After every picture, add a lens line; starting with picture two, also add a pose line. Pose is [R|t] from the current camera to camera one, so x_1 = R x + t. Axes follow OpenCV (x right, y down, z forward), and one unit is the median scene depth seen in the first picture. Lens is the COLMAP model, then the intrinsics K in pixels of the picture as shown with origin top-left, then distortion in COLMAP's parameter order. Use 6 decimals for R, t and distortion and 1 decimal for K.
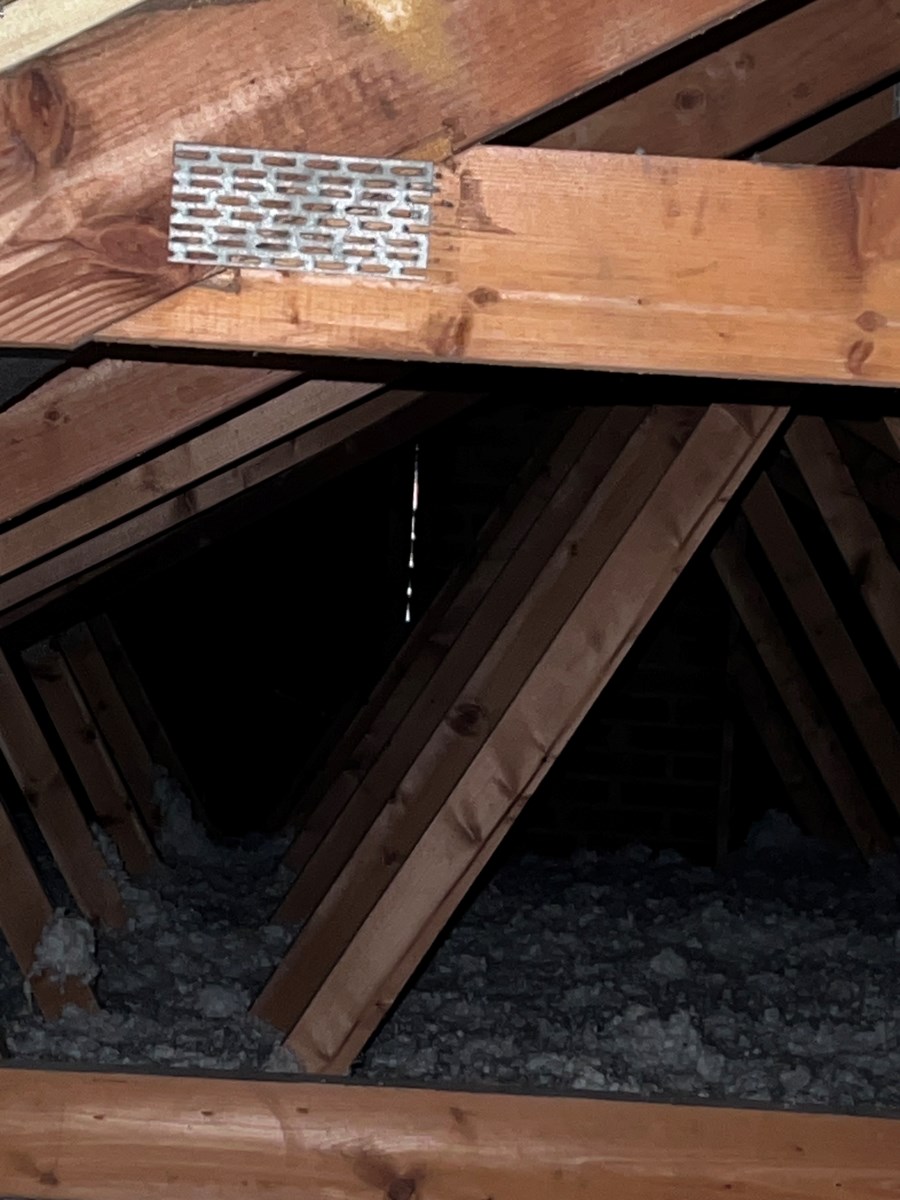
lens RADIAL K [[3400.2, 0, 450.0], [0, 3400.2, 600.0], [0, 0, 1]] dist [0.315339, -0.652166]
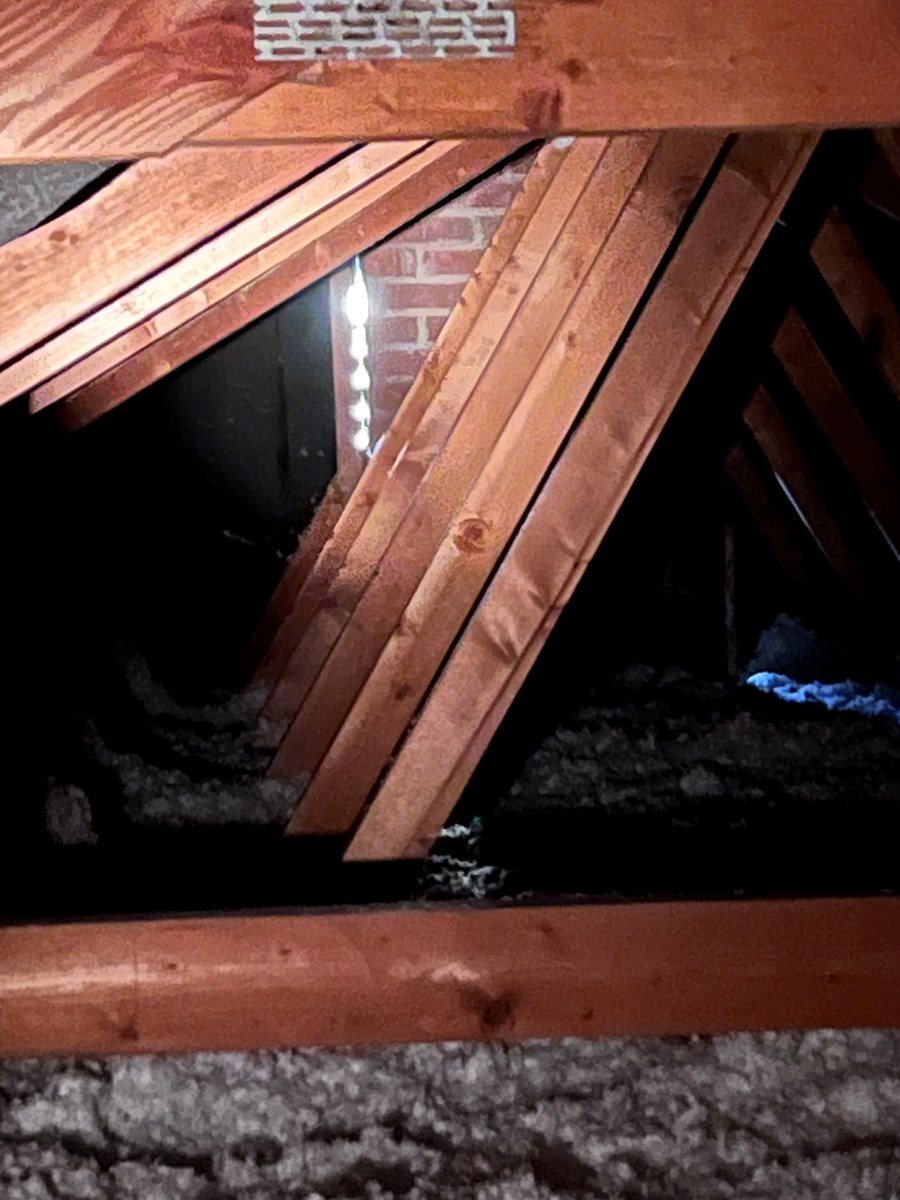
lens RADIAL K [[3980.9, 0, 450.0], [0, 3980.9, 600.0], [0, 0, 1]] dist [0.185314, 0.329950]
pose [[0.995539, -0.088484, 0.032755, -0.077740], [0.087029, 0.995257, 0.043470, 0.010780], [-0.036446, -0.040425, 0.998518, -0.160351]]
